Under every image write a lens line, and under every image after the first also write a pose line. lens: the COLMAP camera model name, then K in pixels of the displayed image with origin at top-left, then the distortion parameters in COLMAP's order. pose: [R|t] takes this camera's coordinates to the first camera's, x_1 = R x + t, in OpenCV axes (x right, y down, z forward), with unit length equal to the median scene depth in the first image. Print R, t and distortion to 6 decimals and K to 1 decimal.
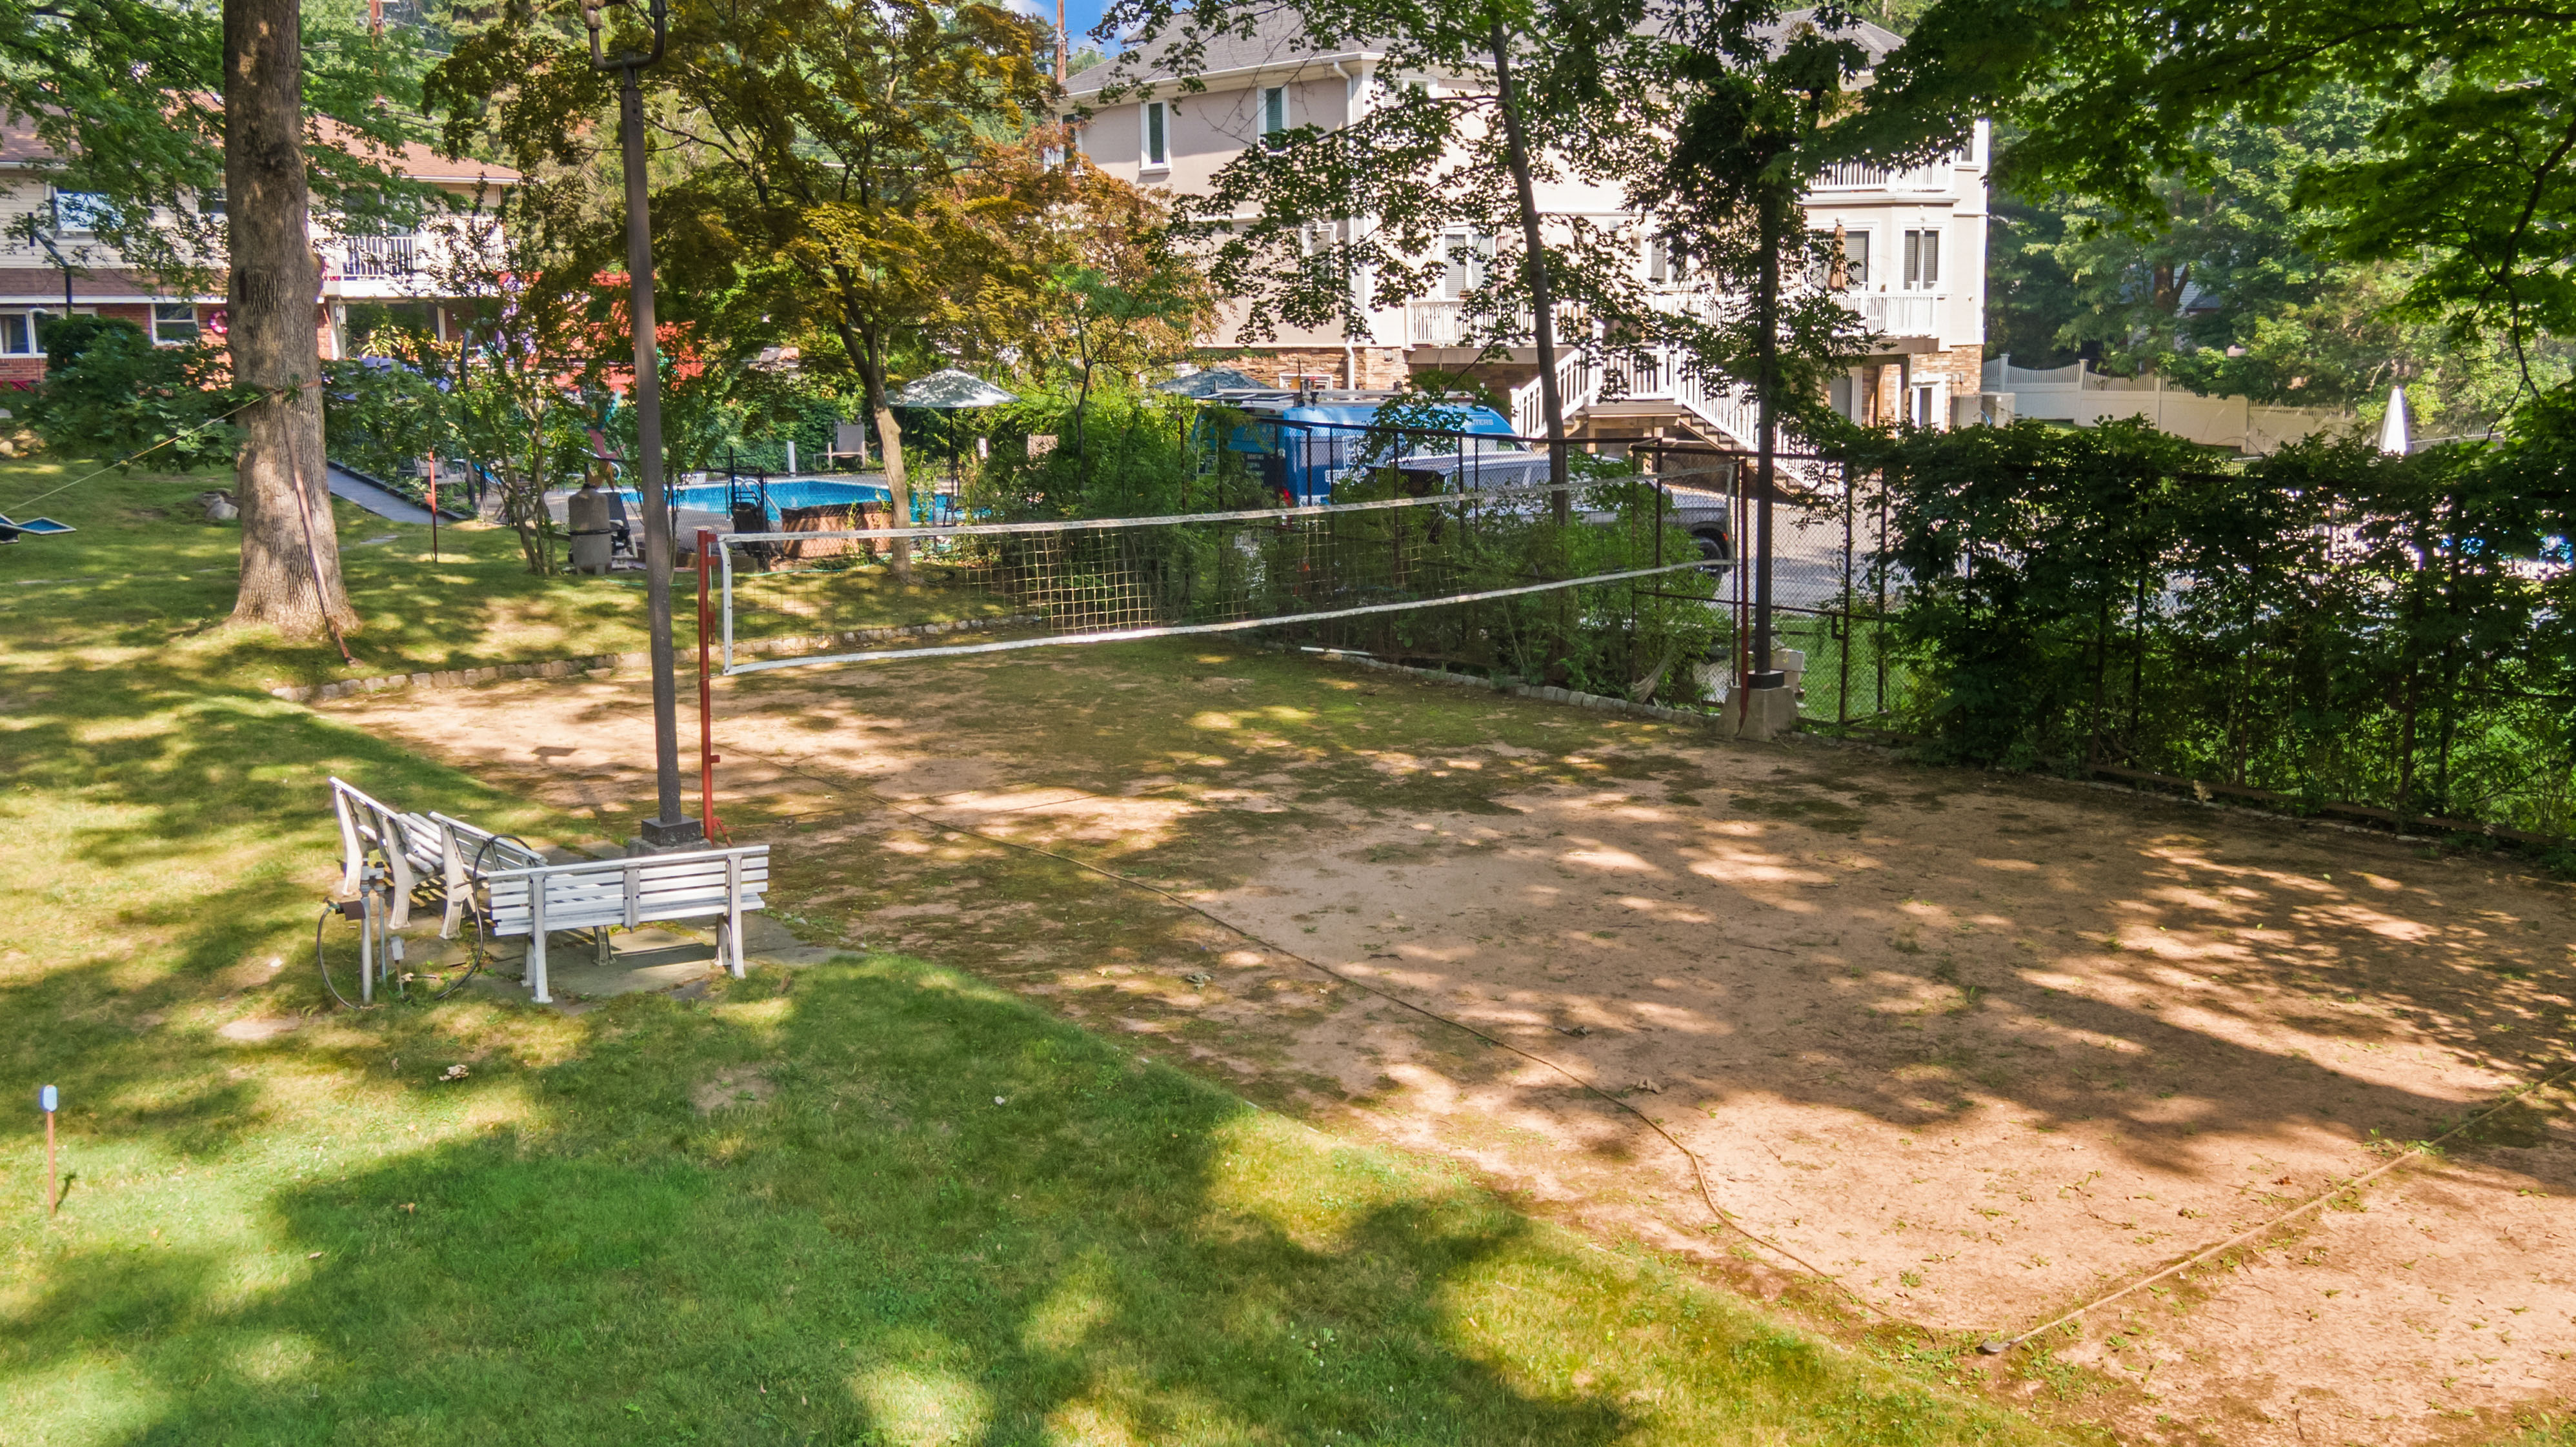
lens RADIAL K [[2138.4, 0, 1288.0], [0, 2138.4, 723.5], [0, 0, 1]] dist [0.001988, 0.001040]
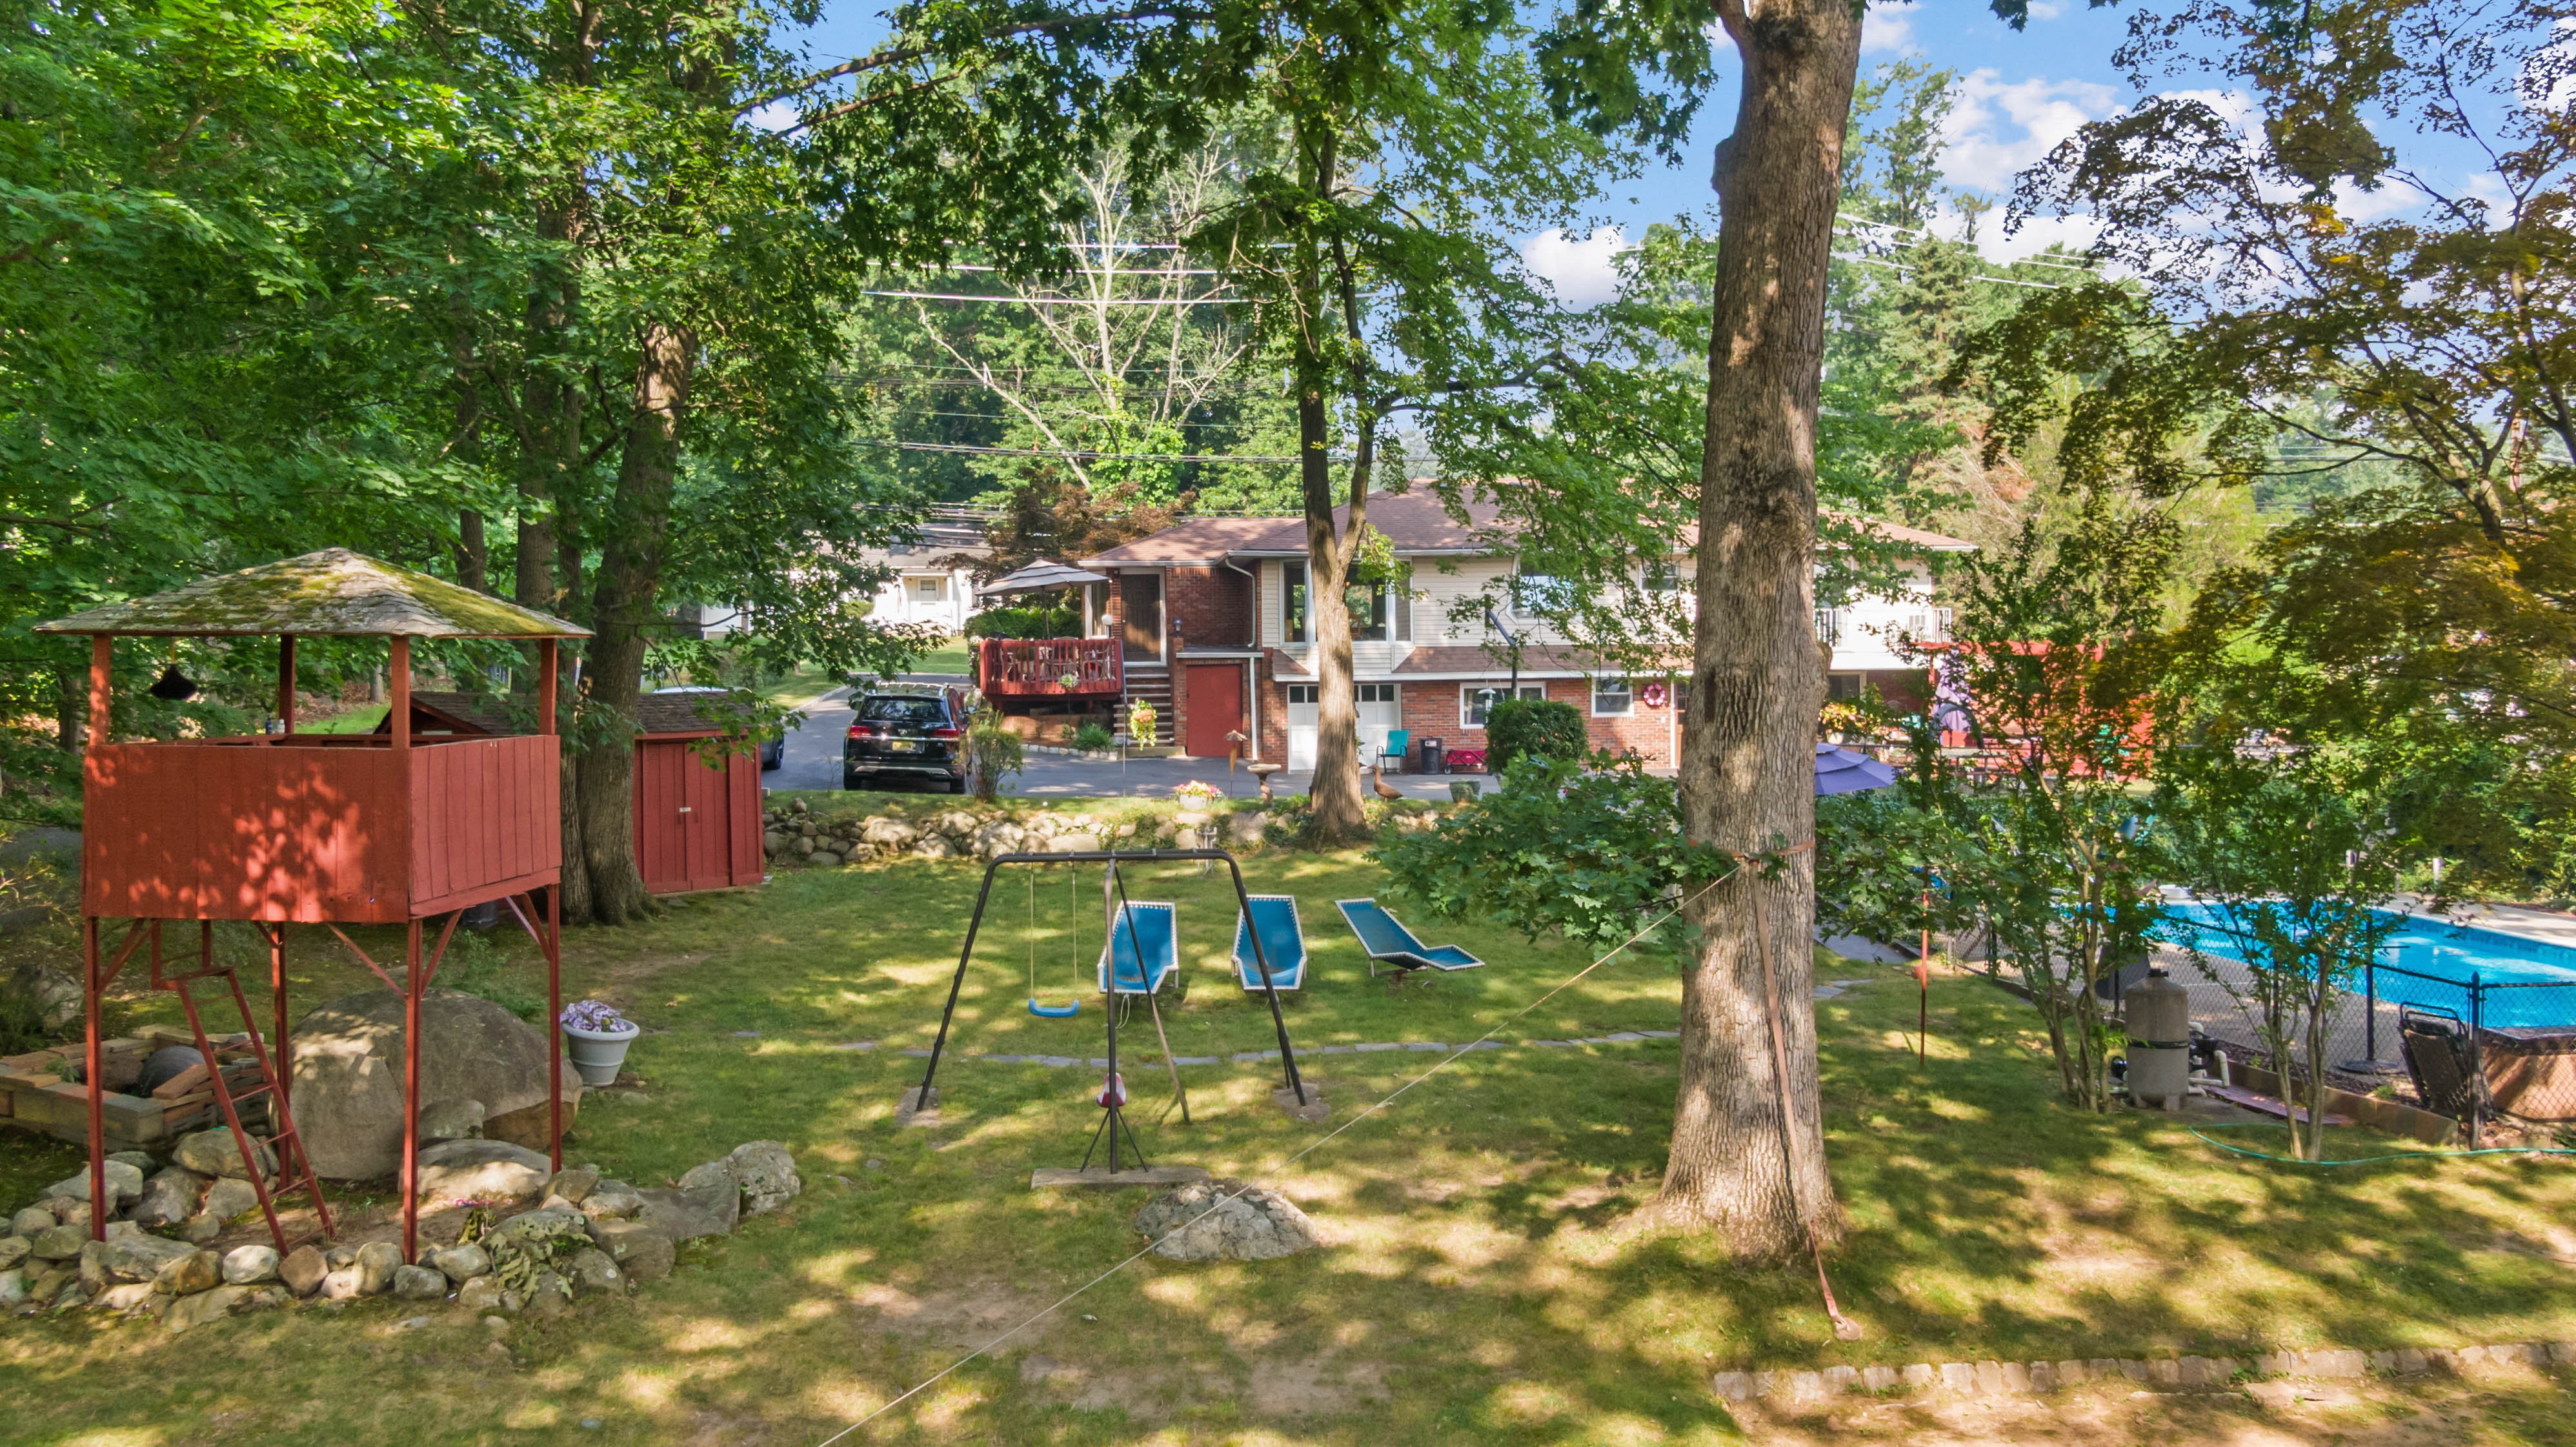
lens RADIAL K [[1806.8, 0, 1288.0], [0, 1806.8, 723.5], [0, 0, 1]] dist [-0.078256, 0.001700]
pose [[0.795015, 0.010563, -0.606497, -0.219054], [-0.106377, 0.986782, -0.122255, -0.095862], [0.597189, 0.161712, 0.785630, 0.421912]]
